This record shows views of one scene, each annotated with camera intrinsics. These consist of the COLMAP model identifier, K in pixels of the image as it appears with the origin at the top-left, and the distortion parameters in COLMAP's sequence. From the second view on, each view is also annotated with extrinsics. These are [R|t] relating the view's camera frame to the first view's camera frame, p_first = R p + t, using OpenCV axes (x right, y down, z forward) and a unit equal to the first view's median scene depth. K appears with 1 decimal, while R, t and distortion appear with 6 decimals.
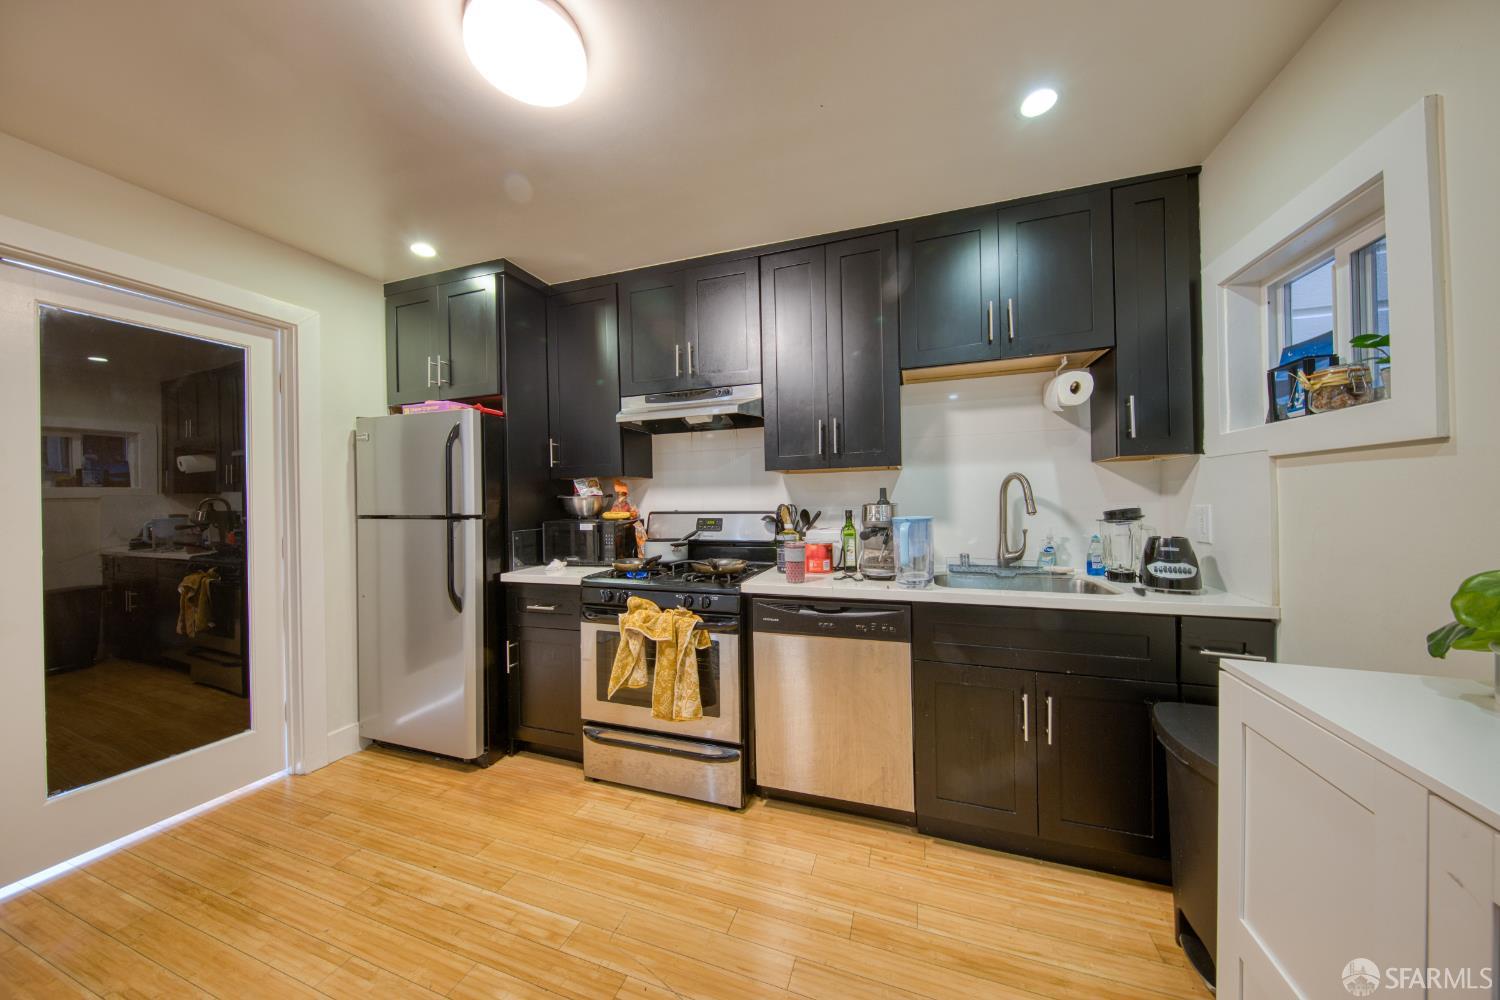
lens RADIAL K [[460.3, 0, 750.0], [0, 460.3, 500.0], [0, 0, 1]] dist [0.001581, -0.000011]
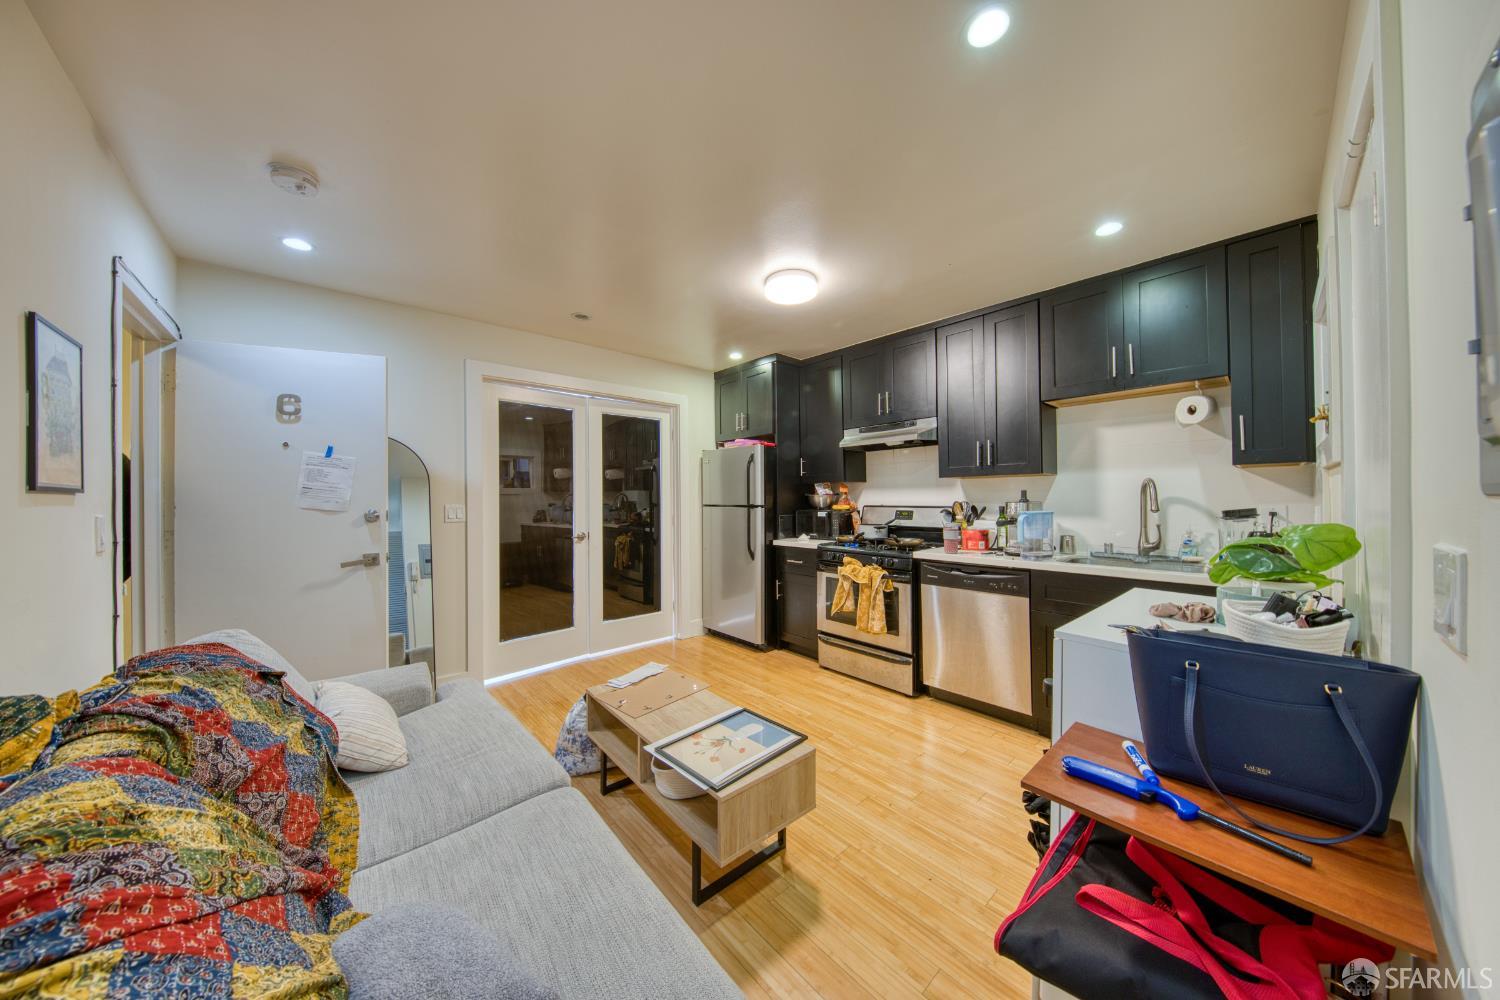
lens RADIAL K [[460.3, 0, 750.0], [0, 460.3, 500.0], [0, 0, 1]] dist [0.001581, -0.000011]
pose [[0.866181, 0.010784, -0.499614, 0.237029], [-0.005745, 0.999916, 0.011622, -0.007402], [0.499697, -0.007197, 0.866170, -0.528343]]
